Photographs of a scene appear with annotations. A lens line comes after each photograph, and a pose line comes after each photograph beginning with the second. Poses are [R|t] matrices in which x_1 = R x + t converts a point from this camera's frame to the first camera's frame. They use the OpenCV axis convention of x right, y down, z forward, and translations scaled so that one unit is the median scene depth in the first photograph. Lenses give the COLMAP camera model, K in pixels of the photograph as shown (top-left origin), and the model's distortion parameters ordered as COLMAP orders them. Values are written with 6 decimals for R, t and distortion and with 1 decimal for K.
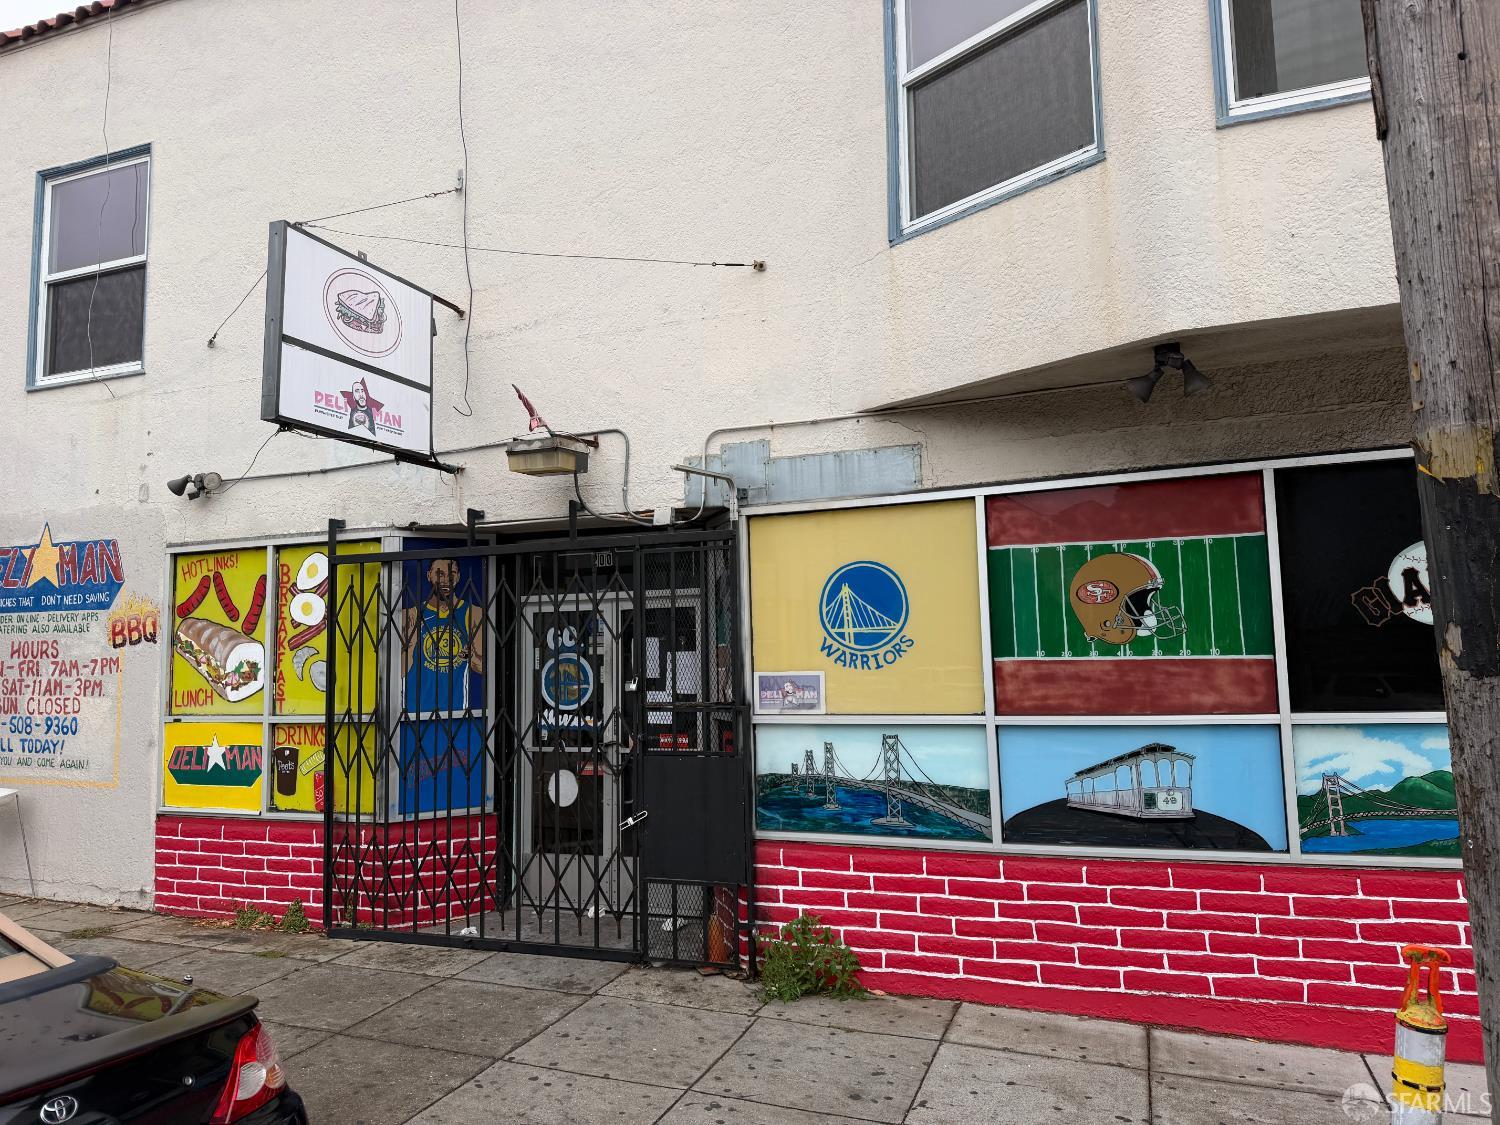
lens RADIAL K [[1049.9, 0, 750.0], [0, 1049.9, 562.5], [0, 0, 1]] dist [0.121815, -0.205527]
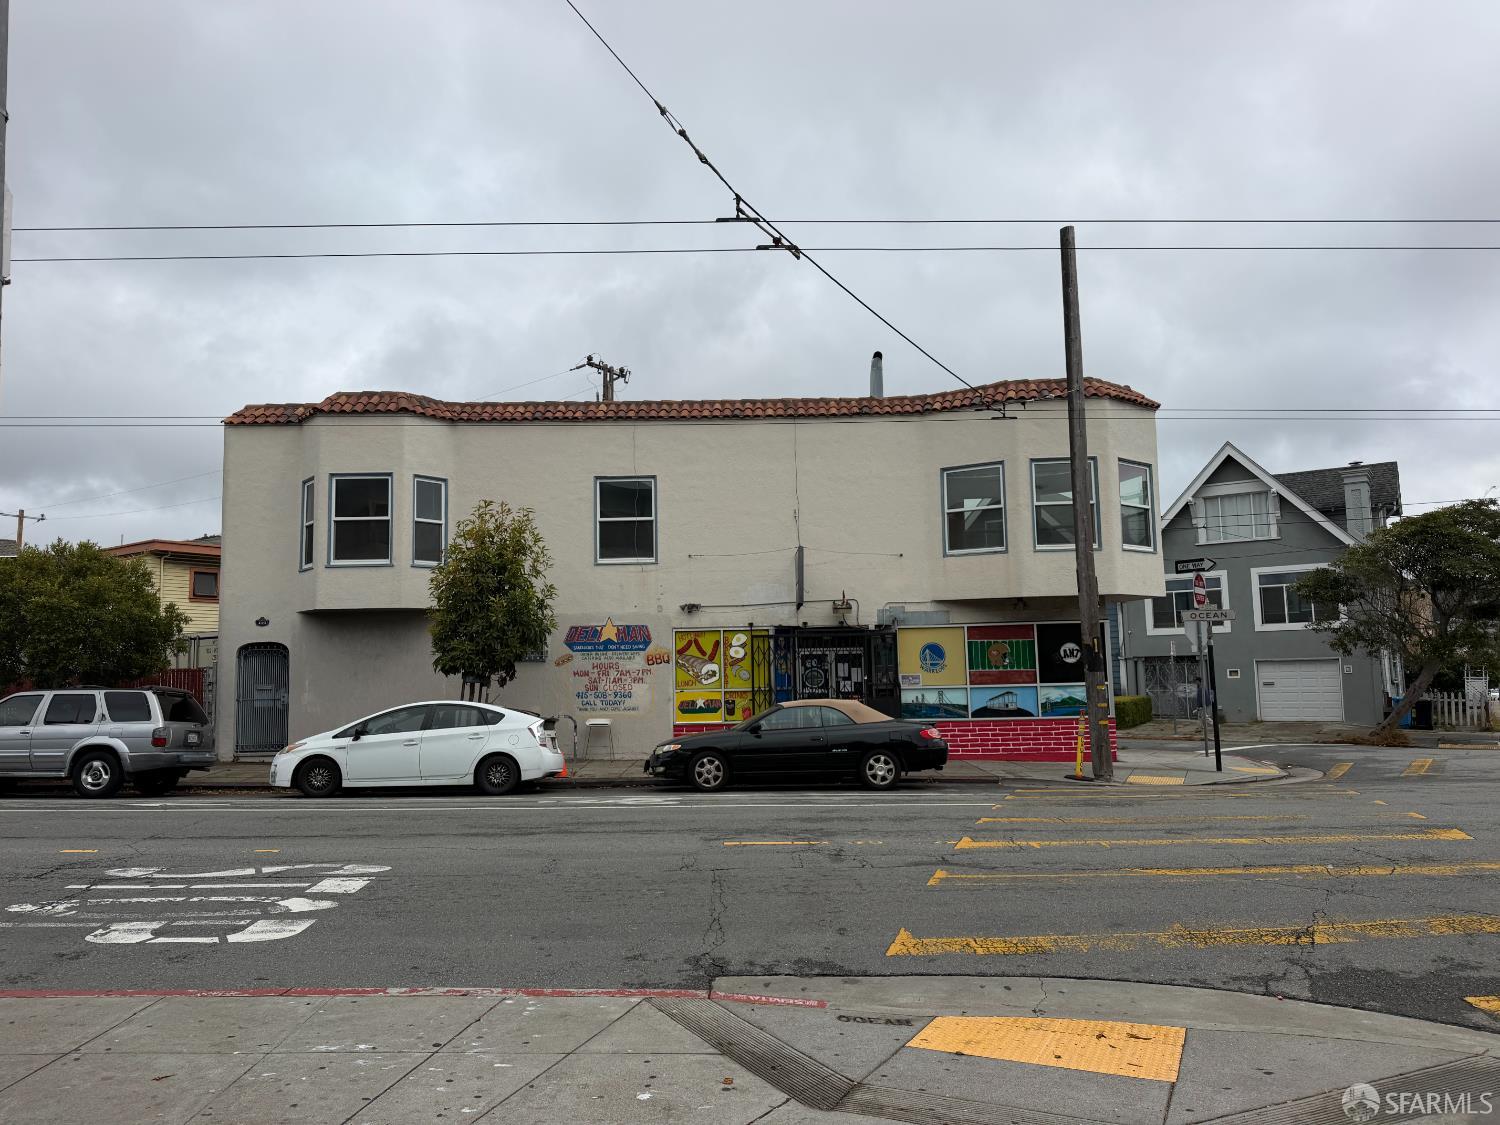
lens RADIAL K [[1049.9, 0, 750.0], [0, 1049.9, 562.5], [0, 0, 1]] dist [0.121815, -0.205527]
pose [[0.934063, 0.040603, 0.354793, -1.449820], [-0.032448, 0.999055, -0.028910, -0.123766], [-0.355632, 0.015492, 0.934498, -1.760817]]
